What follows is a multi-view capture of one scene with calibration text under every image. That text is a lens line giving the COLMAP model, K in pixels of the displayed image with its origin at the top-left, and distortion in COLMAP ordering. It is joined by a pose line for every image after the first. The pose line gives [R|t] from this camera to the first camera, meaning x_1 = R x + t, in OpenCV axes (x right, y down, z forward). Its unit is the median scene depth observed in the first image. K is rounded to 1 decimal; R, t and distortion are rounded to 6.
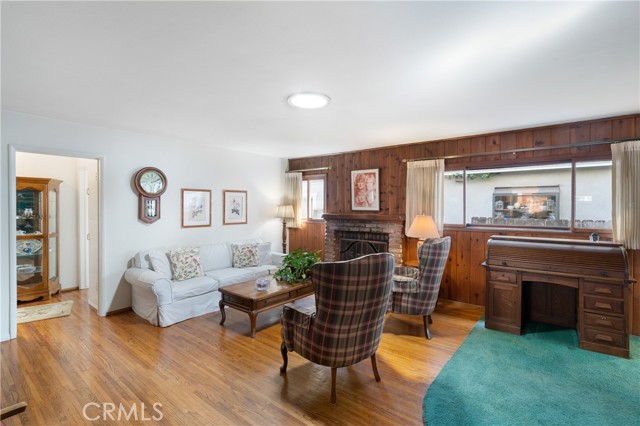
lens RADIAL K [[297.4, 0, 323.2], [0, 297.4, 208.3], [0, 0, 1]] dist [-0.003782, -0.000124]
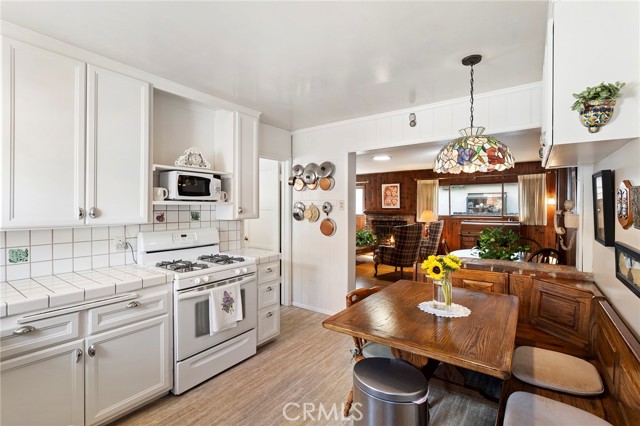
lens RADIAL K [[293.8, 0, 321.7], [0, 293.8, 208.7], [0, 0, 1]] dist [-0.001693, -0.000026]
pose [[0.999184, -0.004434, 0.040150, -0.331561], [0.004418, 0.999990, 0.000477, 0.007568], [-0.040152, -0.000299, 0.999194, -0.668228]]
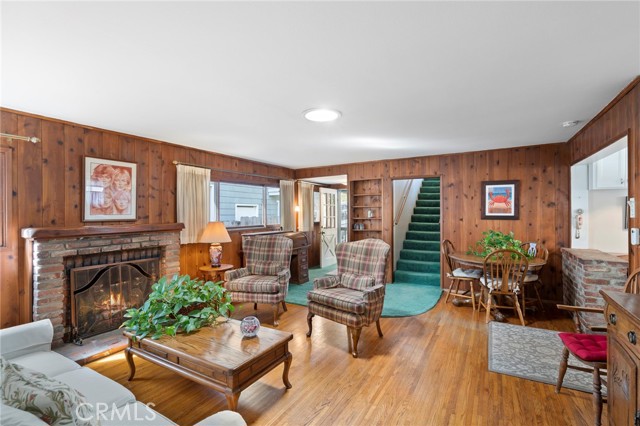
lens RADIAL K [[297.4, 0, 323.2], [0, 297.4, 208.3], [0, 0, 1]] dist [-0.003782, -0.000124]
pose [[-0.145796, 0.006687, 0.989292, -0.643310], [0.007635, 0.999955, -0.005633, -0.012177], [-0.989285, 0.006732, -0.145841, 0.654472]]
